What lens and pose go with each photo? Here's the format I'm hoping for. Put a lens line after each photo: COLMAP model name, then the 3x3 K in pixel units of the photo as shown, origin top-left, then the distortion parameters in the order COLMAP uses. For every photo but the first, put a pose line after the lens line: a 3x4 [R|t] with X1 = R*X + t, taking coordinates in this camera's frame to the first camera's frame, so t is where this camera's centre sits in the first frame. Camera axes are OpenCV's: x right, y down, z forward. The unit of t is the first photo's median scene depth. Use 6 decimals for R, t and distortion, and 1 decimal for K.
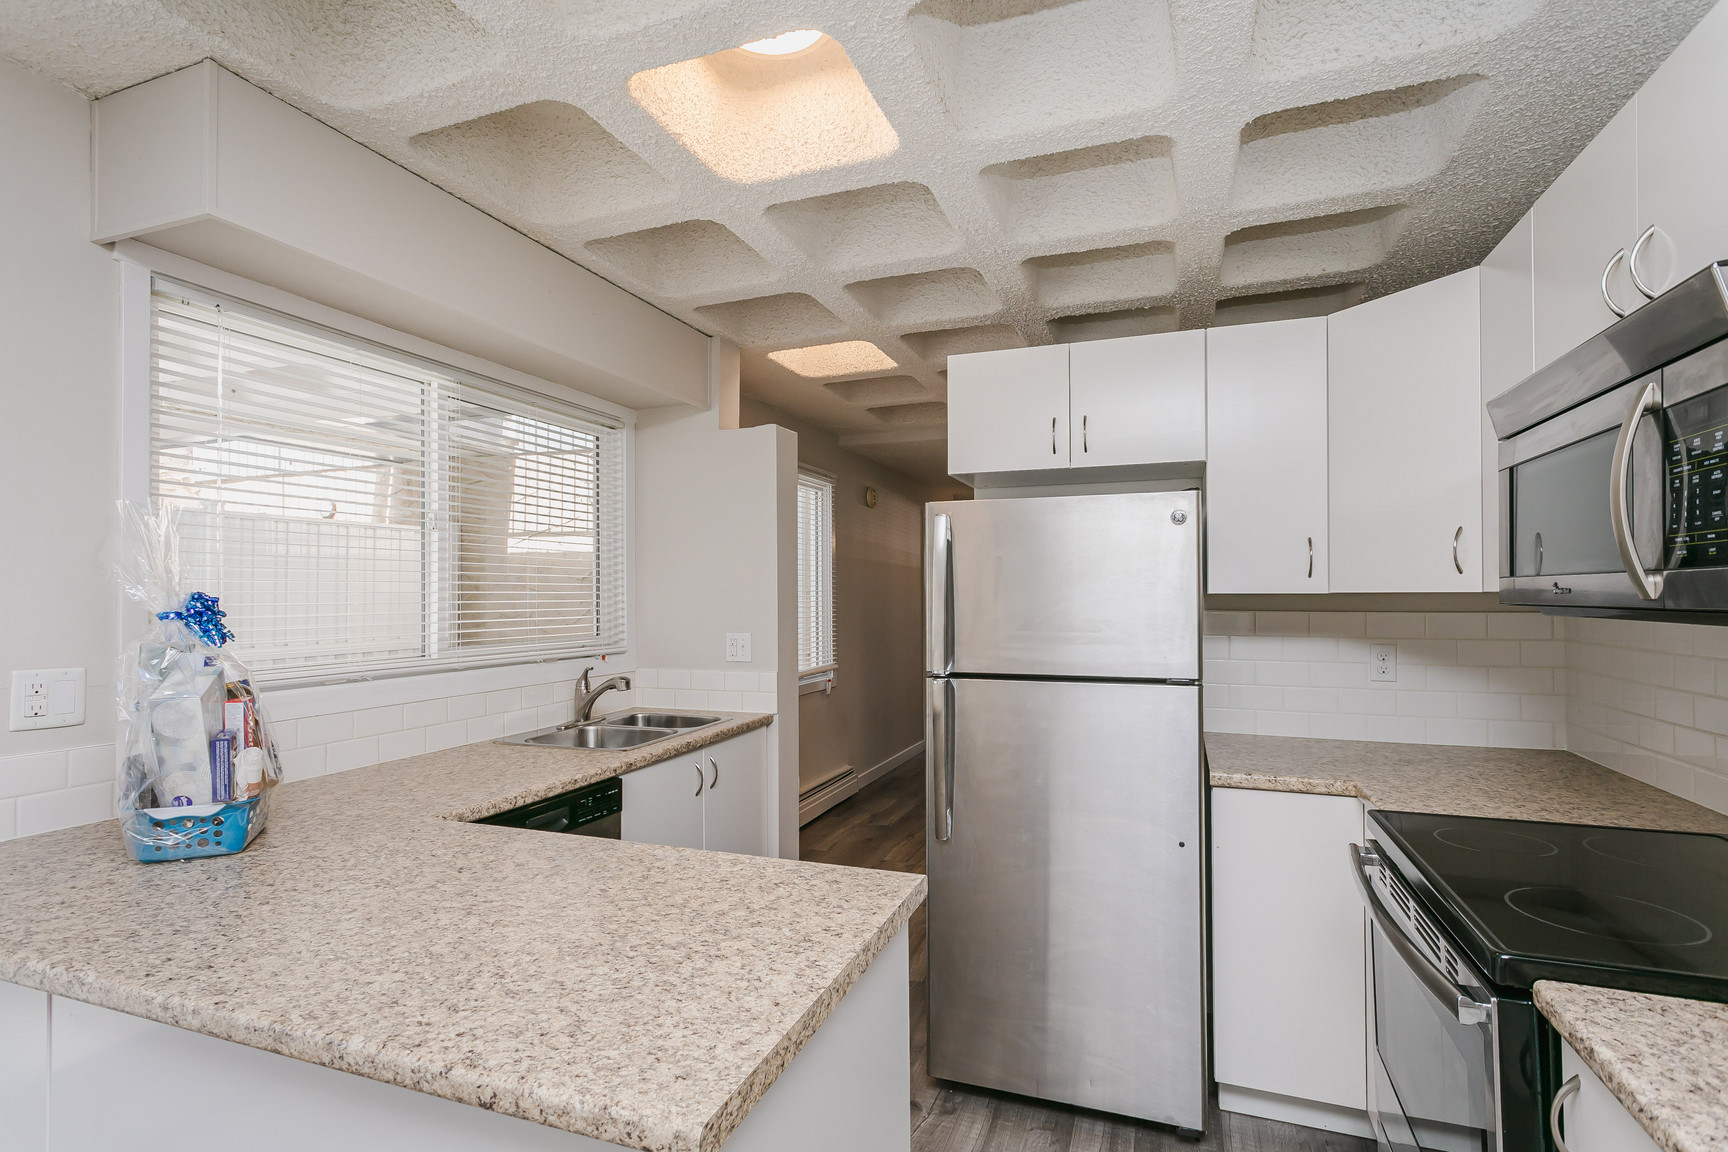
lens RADIAL K [[825.7, 0, 868.6], [0, 825.7, 583.1], [0, 0, 1]] dist [0.001178, 0.004065]
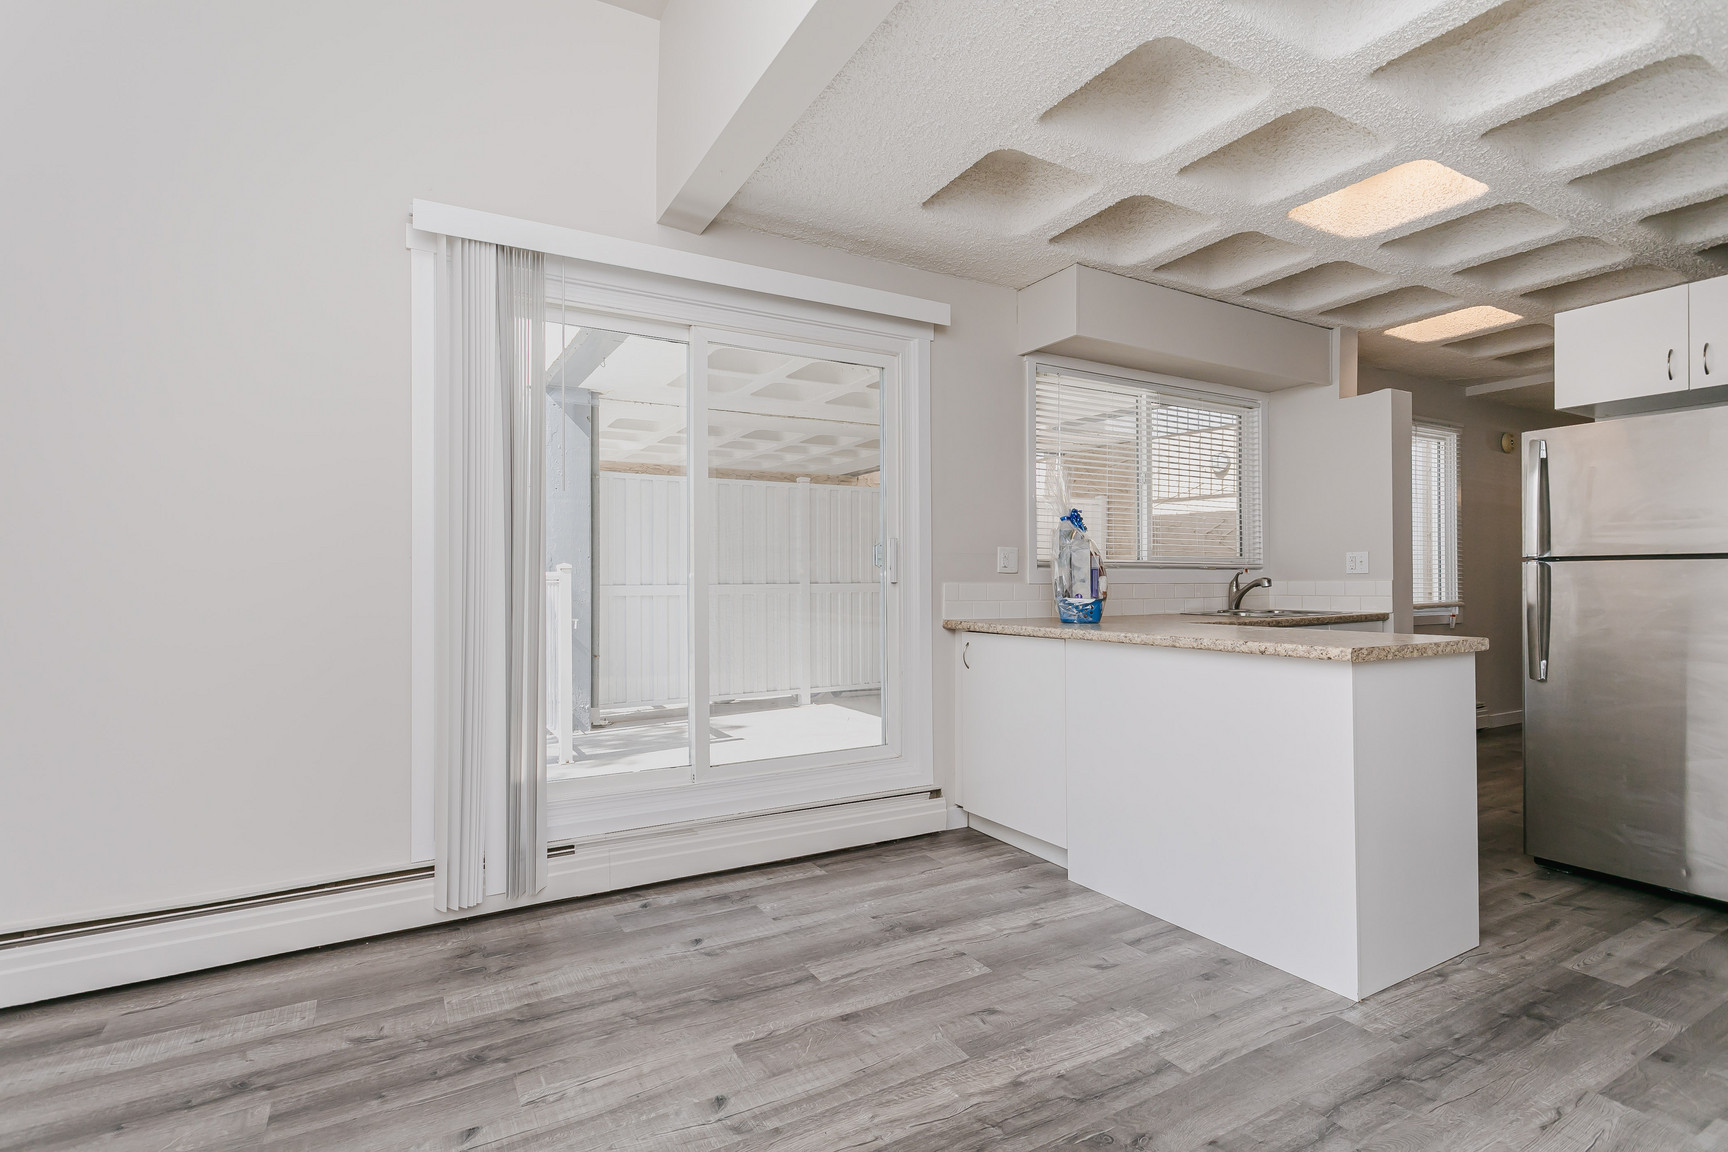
lens RADIAL K [[825.7, 0, 841.8], [0, 825.7, 575.8], [0, 0, 1]] dist [0.001178, 0.004065]
pose [[0.761227, -0.001017, -0.648485, 0.095210], [0.006262, 0.999964, 0.005783, 0.116046], [0.648455, -0.008463, 0.761206, -0.714444]]
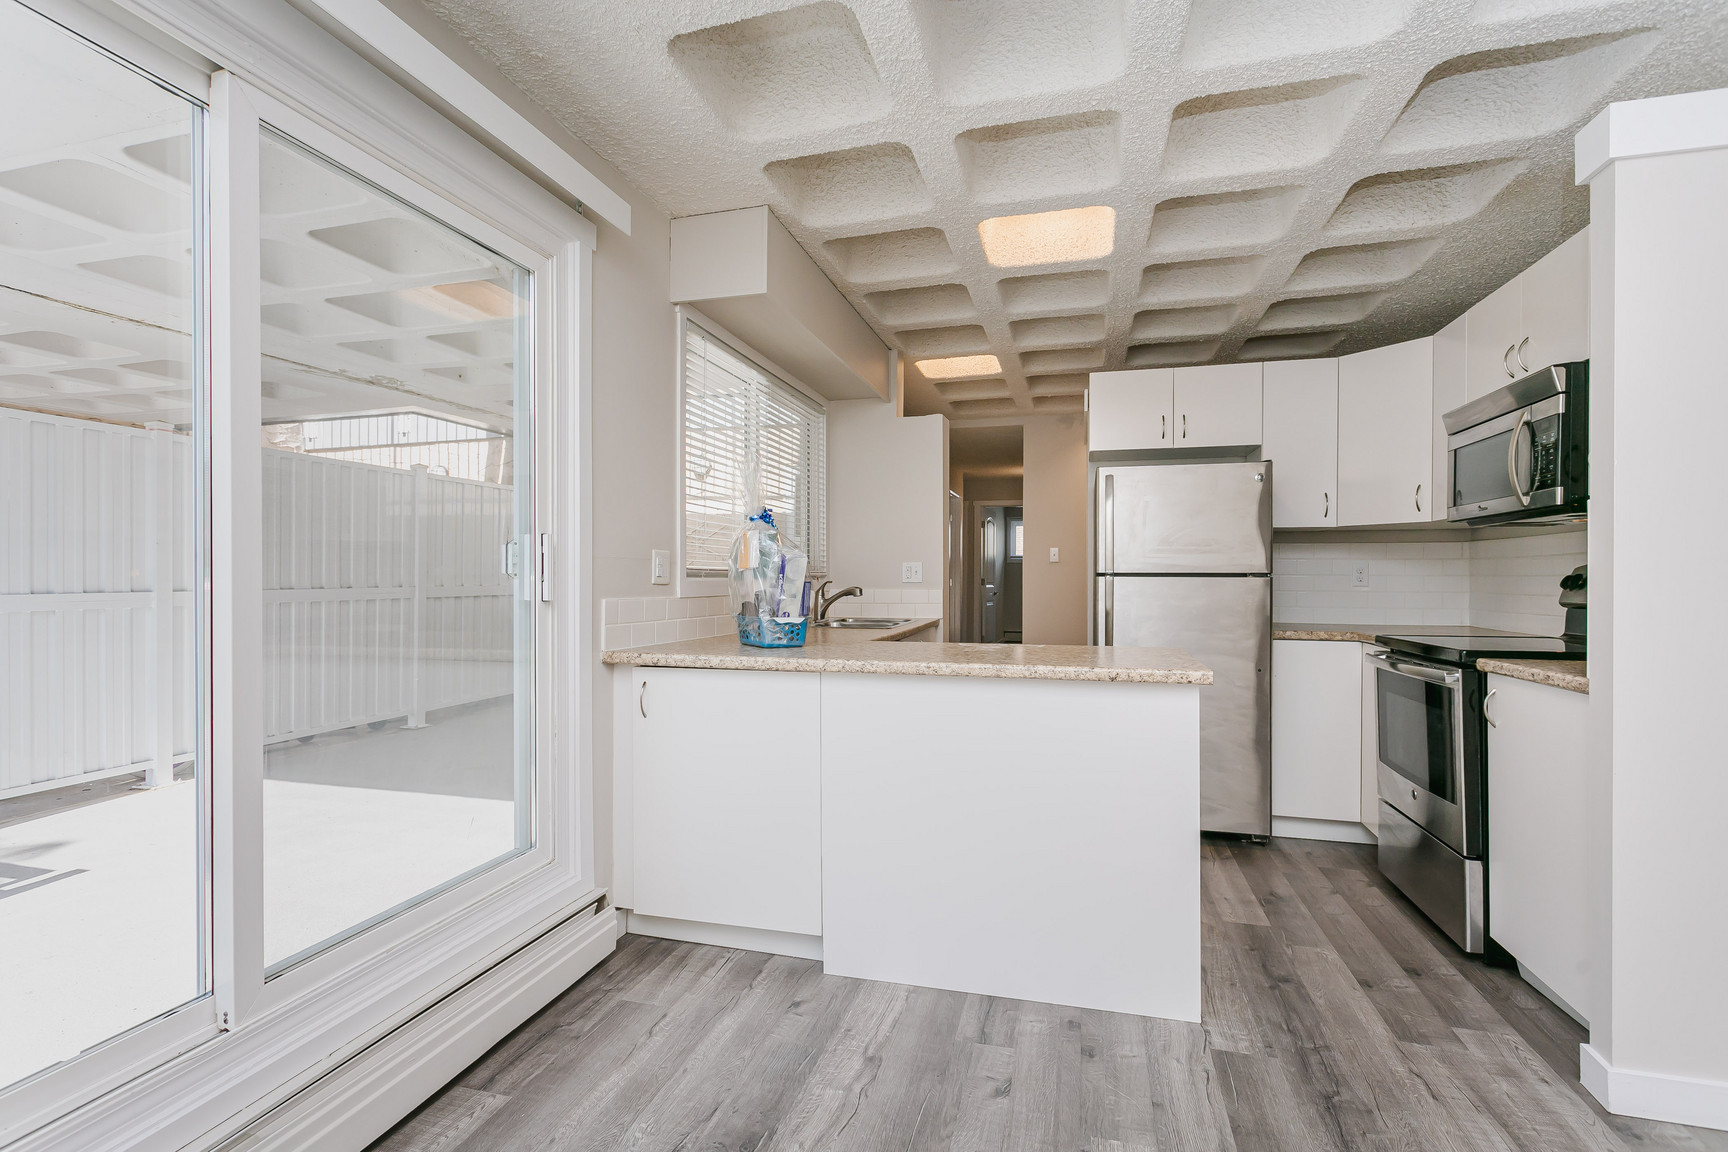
lens RADIAL K [[825.7, 0, 841.3], [0, 825.7, 578.8], [0, 0, 1]] dist [0.001178, 0.004065]
pose [[0.996858, 0.006855, 0.078909, -0.522116], [-0.007871, 0.999890, 0.012564, 0.096597], [-0.078814, -0.013145, 0.996803, -0.529924]]
